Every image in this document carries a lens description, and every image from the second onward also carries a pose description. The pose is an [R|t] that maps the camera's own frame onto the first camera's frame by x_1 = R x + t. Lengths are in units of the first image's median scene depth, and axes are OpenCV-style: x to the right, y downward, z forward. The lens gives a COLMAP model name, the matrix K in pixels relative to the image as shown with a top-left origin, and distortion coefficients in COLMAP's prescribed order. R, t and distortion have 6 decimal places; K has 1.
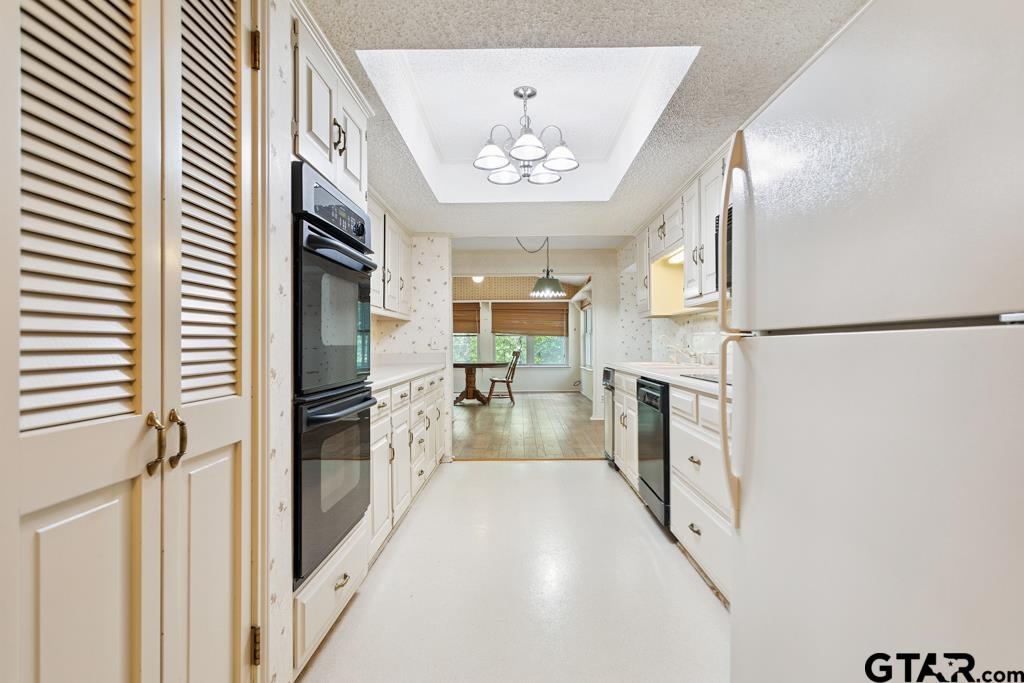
lens RADIAL K [[491.5, 0, 515.8], [0, 491.5, 342.4], [0, 0, 1]] dist [0.008065, 0.000474]
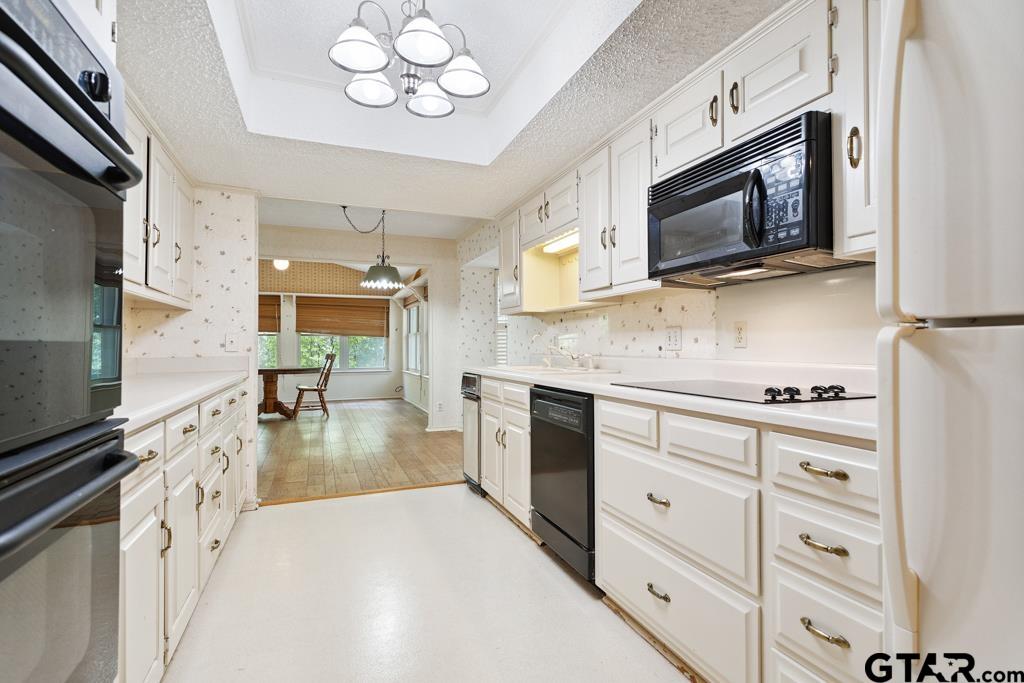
lens RADIAL K [[491.5, 0, 515.8], [0, 491.5, 342.4], [0, 0, 1]] dist [0.008065, 0.000474]
pose [[0.923831, 0.005802, 0.382758, -0.061597], [-0.004182, 0.999978, -0.005064, 0.003018], [-0.382779, 0.003077, 0.923835, 0.200064]]
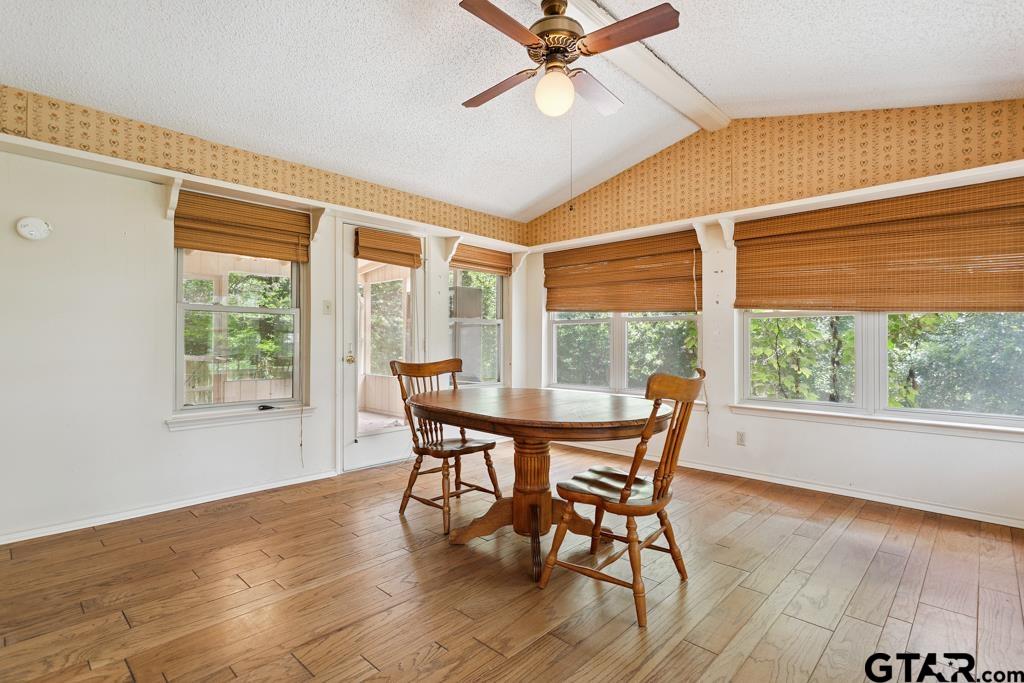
lens RADIAL K [[491.5, 0, 515.8], [0, 491.5, 342.4], [0, 0, 1]] dist [0.008065, 0.000474]
pose [[0.728458, 0.005594, -0.685067, 0.200398], [-0.003321, 0.999984, 0.004634, 0.008753], [0.685082, -0.001101, 0.728465, 1.658543]]
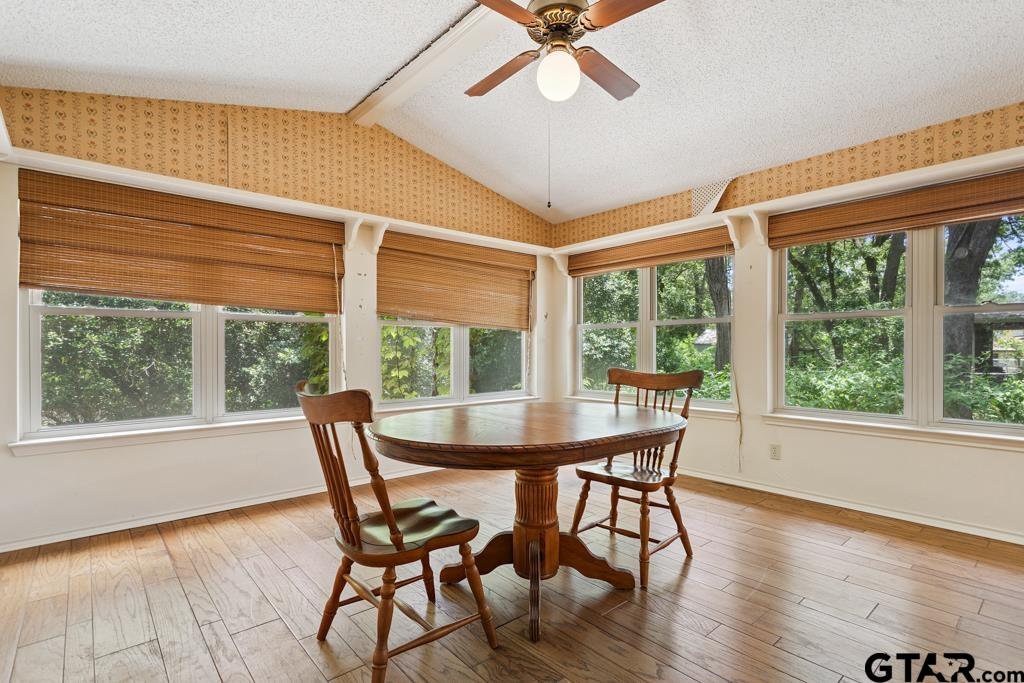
lens RADIAL K [[491.8, 0, 516.8], [0, 491.8, 348.3], [0, 0, 1]] dist [0.001849, 0.000485]
pose [[0.741920, 0.002828, 0.670482, -0.546422], [-0.003897, 0.999992, 0.000094, 0.010110], [-0.670477, -0.002682, 0.741926, 1.751581]]
